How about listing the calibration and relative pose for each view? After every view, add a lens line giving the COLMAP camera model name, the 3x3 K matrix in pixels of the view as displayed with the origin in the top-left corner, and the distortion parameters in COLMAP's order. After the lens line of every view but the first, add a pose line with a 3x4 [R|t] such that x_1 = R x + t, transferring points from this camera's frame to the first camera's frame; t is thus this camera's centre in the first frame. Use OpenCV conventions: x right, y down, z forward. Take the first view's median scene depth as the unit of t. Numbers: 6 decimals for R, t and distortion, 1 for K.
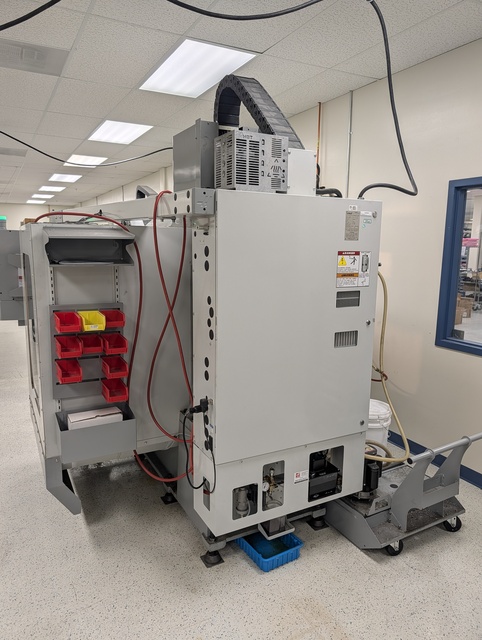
lens RADIAL K [[454.4, 0, 240.1], [0, 454.4, 320.8], [0, 0, 1]] dist [0.003124, -0.000796]
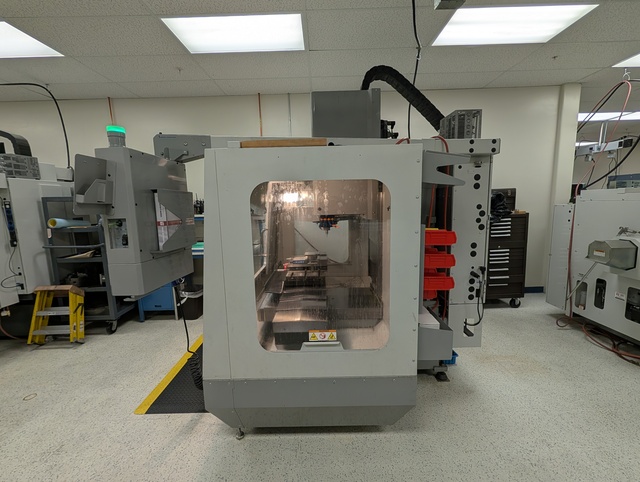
lens RADIAL K [[274.1, 0, 319.7], [0, 274.1, 238.5], [0, 0, 1]] dist [0.000727, -0.000006]
pose [[0.481270, -0.139692, 0.865370, -1.070868], [0.174046, 0.982793, 0.061852, -0.081875], [-0.859120, 0.120846, 0.497302, 0.878840]]
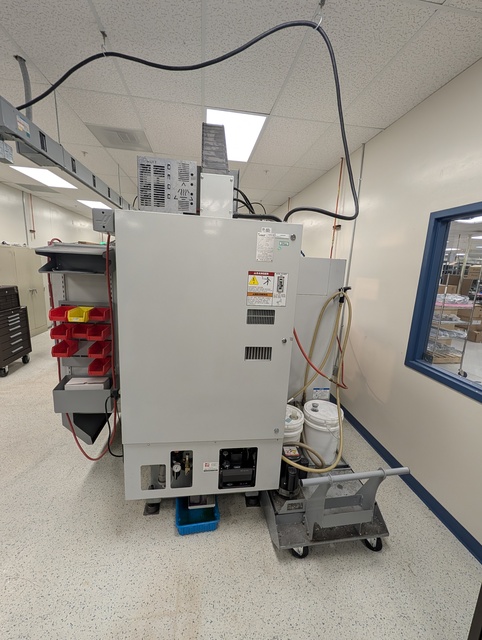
lens RADIAL K [[274.1, 0, 243.5], [0, 274.1, 319.7], [0, 0, 1]] dist [0.000727, -0.000006]
pose [[0.941859, 0.101188, -0.320409, 0.395544], [-0.097091, 0.994859, 0.028781, -0.054324], [0.321674, 0.004002, 0.946842, 0.368812]]
